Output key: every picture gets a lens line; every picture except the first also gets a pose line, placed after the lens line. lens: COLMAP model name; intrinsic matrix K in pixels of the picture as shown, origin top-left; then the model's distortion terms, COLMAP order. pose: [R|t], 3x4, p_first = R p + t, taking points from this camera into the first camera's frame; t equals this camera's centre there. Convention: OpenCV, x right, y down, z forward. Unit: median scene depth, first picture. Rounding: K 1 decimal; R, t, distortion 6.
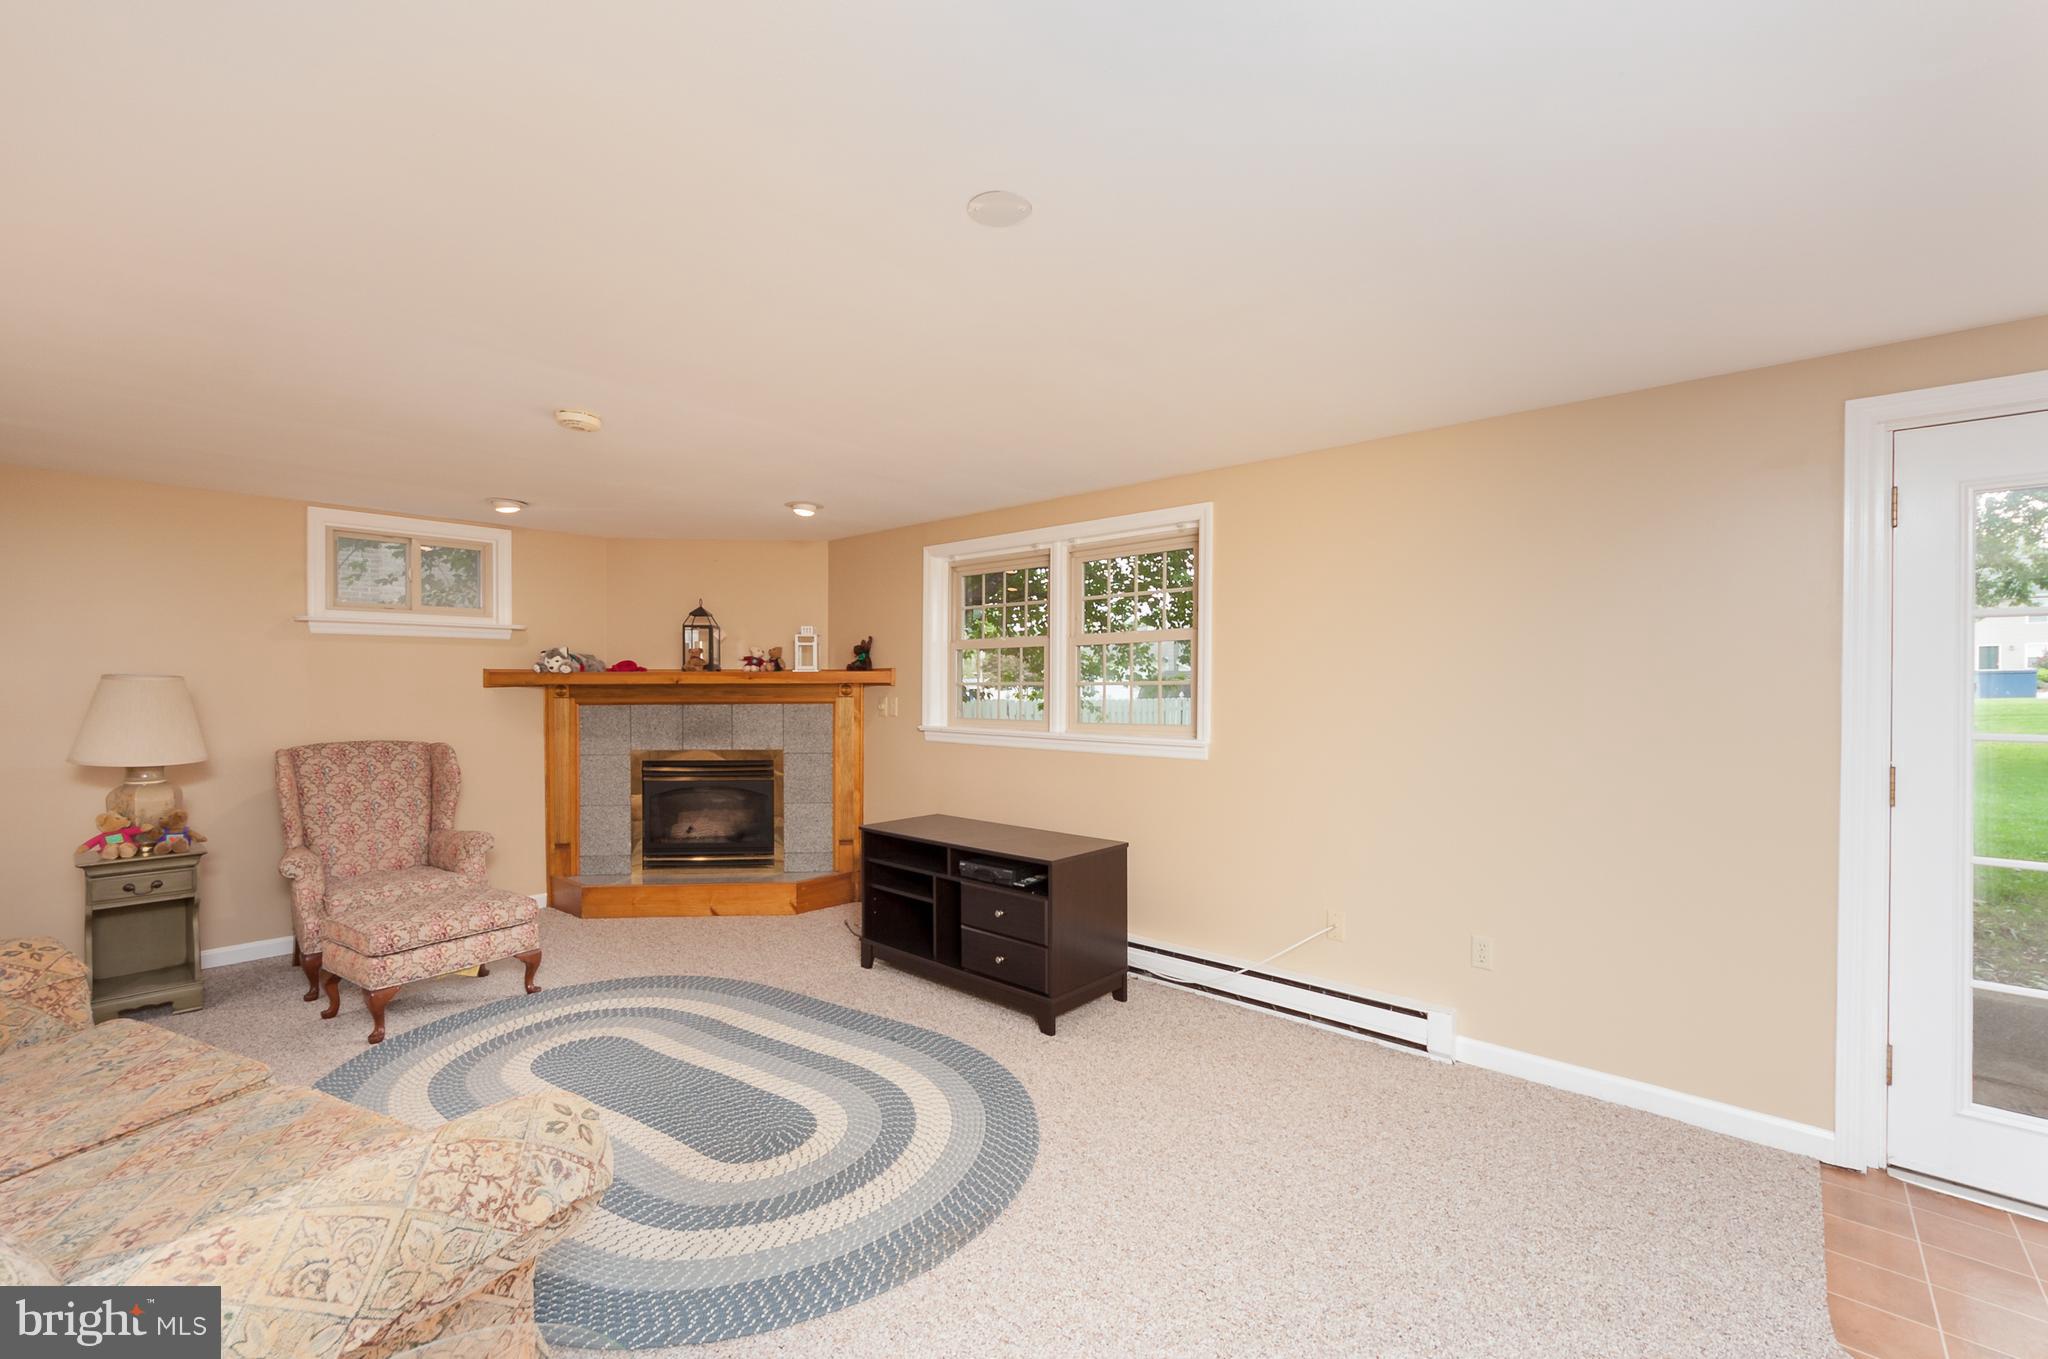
lens RADIAL K [[838.8, 0, 1041.9], [0, 838.8, 699.1], [0, 0, 1]] dist [-0.000788, -0.000254]
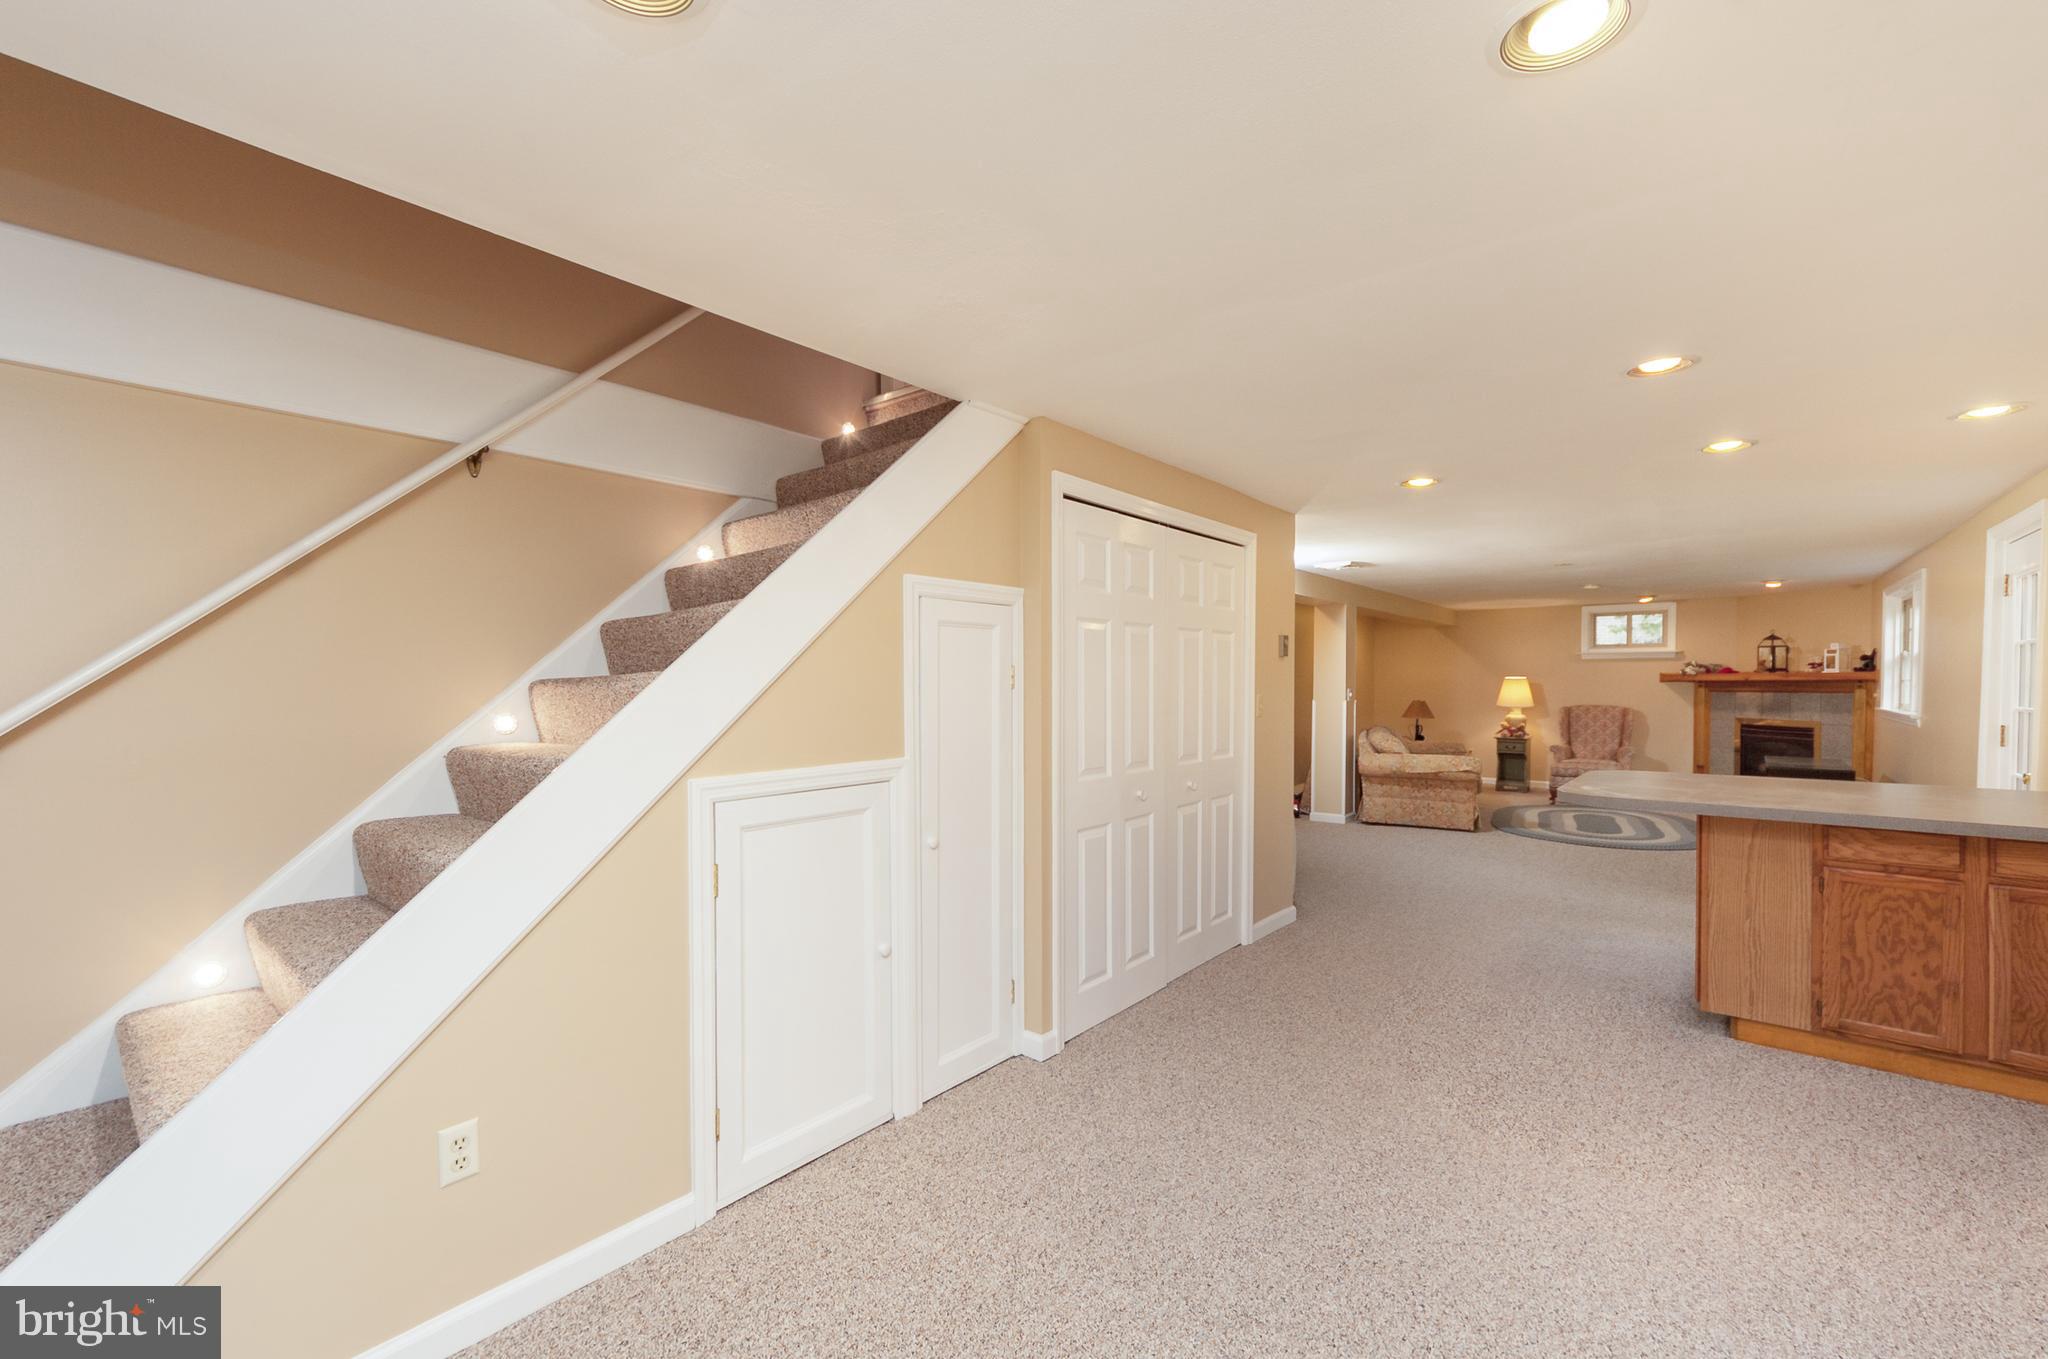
lens RADIAL K [[838.8, 0, 1030.0], [0, 838.8, 694.1], [0, 0, 1]] dist [-0.000788, -0.000254]
pose [[0.010880, 0.017174, -0.999793, 1.267413], [-0.009128, 0.999813, 0.017075, -0.005493], [0.999899, 0.008940, 0.011035, -0.511072]]
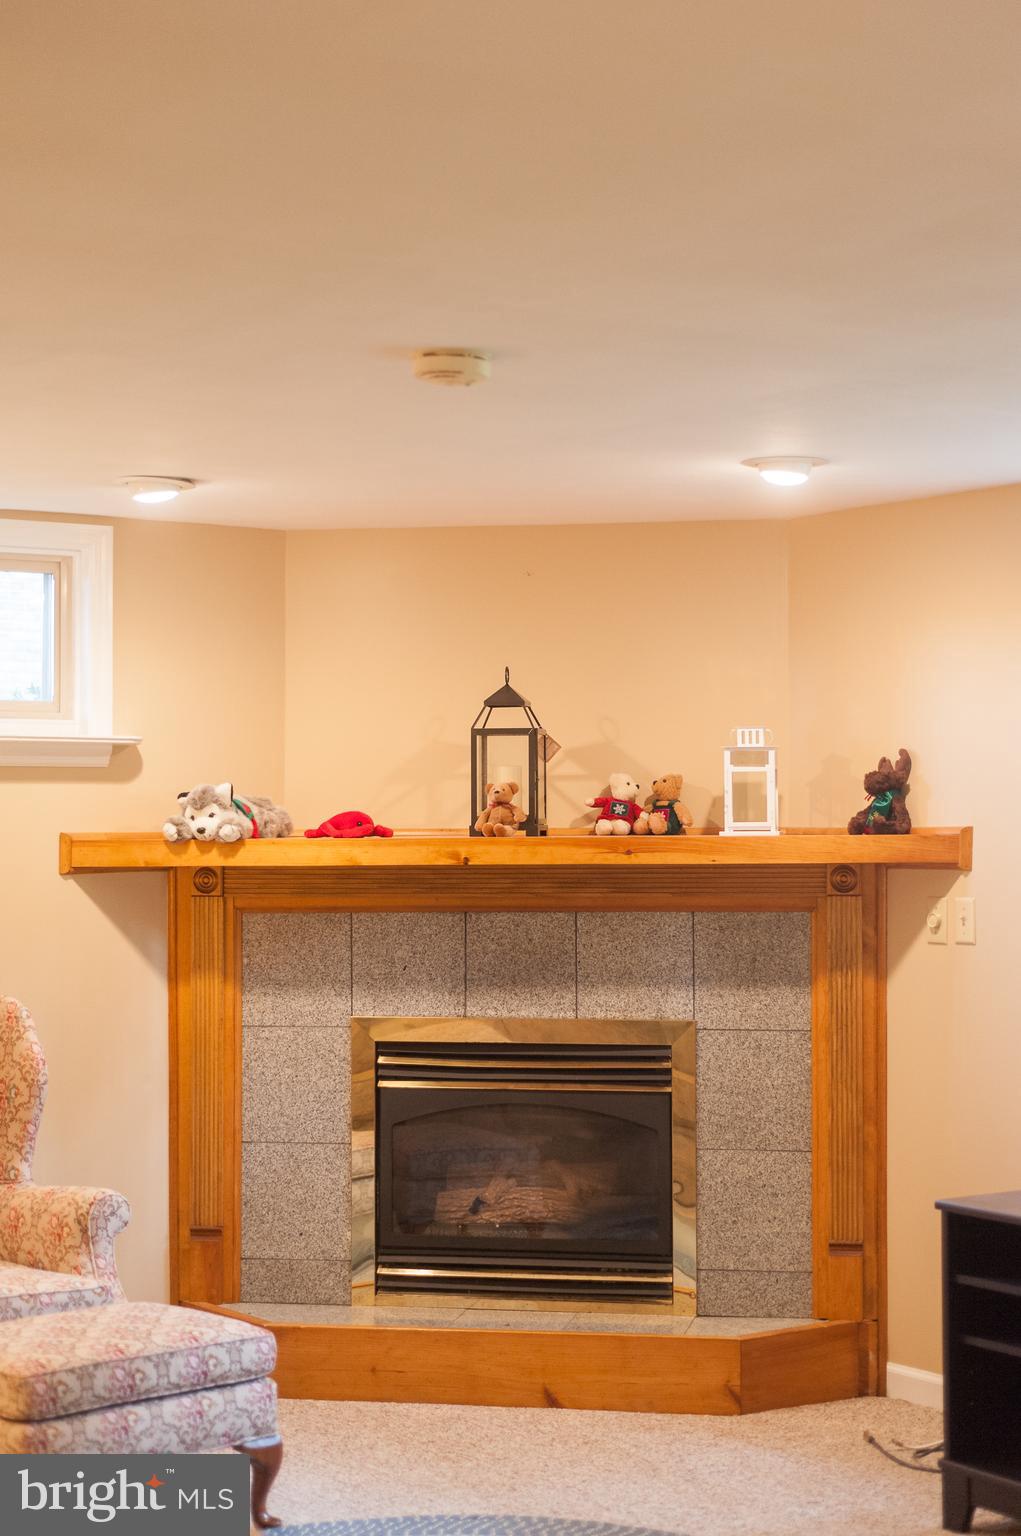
lens RADIAL K [[2647.2, 0, 510.0], [0, 2647.2, 771.0], [0, 0, 1]] dist [-0.000185, 0.000000]
pose [[0.969770, -0.006971, -0.243921, -0.075109], [-0.001176, 0.999447, -0.033242, -0.021030], [0.244017, 0.032524, 0.969225, -0.314122]]
